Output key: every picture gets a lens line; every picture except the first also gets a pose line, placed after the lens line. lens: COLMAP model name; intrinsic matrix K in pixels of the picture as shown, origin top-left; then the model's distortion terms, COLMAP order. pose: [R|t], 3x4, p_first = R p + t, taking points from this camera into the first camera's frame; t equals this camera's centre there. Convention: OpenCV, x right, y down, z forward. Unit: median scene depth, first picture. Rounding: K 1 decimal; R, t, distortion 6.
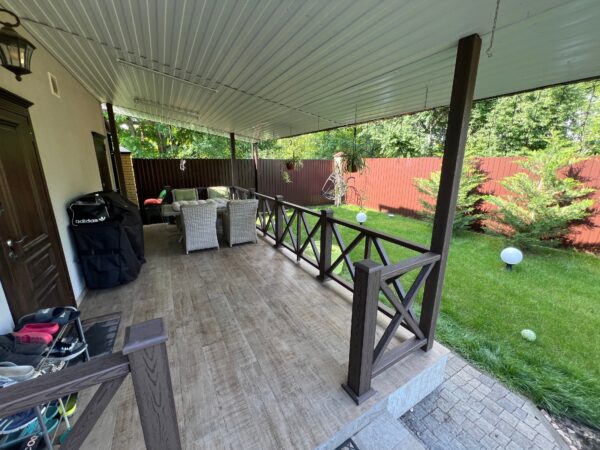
lens RADIAL K [[238.7, 0, 299.0], [0, 238.7, 221.8], [0, 0, 1]] dist [-0.004216, 0.000348]
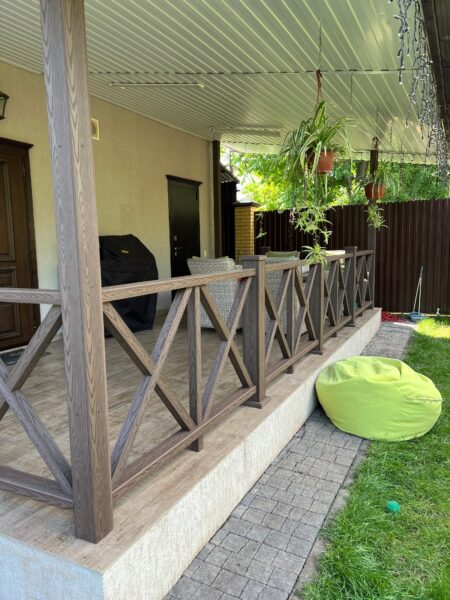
lens RADIAL K [[445.9, 0, 226.7], [0, 445.9, 298.8], [0, 0, 1]] dist [0.051479, -0.038352]
pose [[0.546897, 0.086885, -0.832679, 0.611117], [-0.179692, 0.983603, -0.015388, 0.045643], [0.817688, 0.158041, 0.553542, 0.330637]]
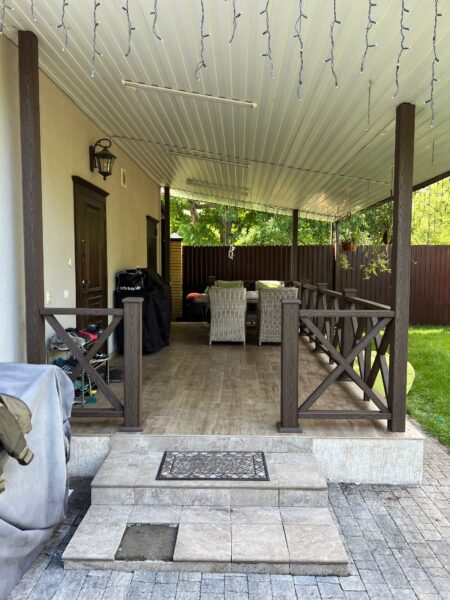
lens RADIAL K [[445.9, 0, 224.3], [0, 445.9, 298.3], [0, 0, 1]] dist [0.051479, -0.038352]
pose [[0.853491, 0.039034, -0.519644, 0.393233], [-0.127769, 0.982427, -0.136057, 0.174094], [0.505202, 0.182518, 0.843480, -0.355677]]
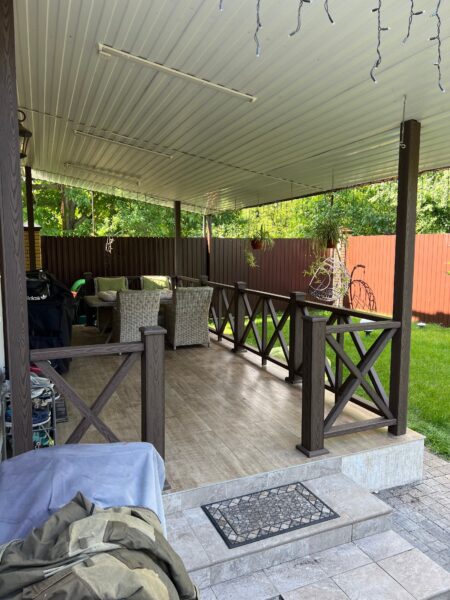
lens RADIAL K [[445.9, 0, 223.6], [0, 445.9, 300.7], [0, 0, 1]] dist [0.051479, -0.038352]
pose [[0.991793, 0.012879, -0.127200, 0.043609], [-0.028938, 0.991706, -0.125228, 0.127444], [0.124532, 0.127882, 0.983940, -0.386276]]
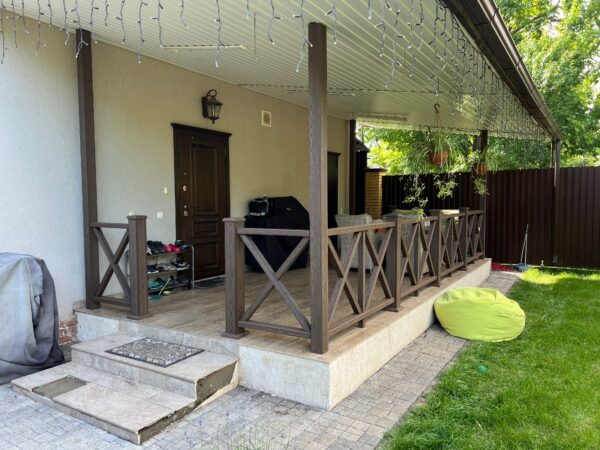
lens RADIAL K [[445.9, 0, 299.0], [0, 445.9, 226.1], [0, 0, 1]] dist [0.051479, -0.038352]
pose [[0.459321, 0.043260, -0.887216, 0.894825], [-0.205456, 0.976902, -0.058734, 0.098364], [0.864183, 0.209261, 0.457600, 0.062770]]
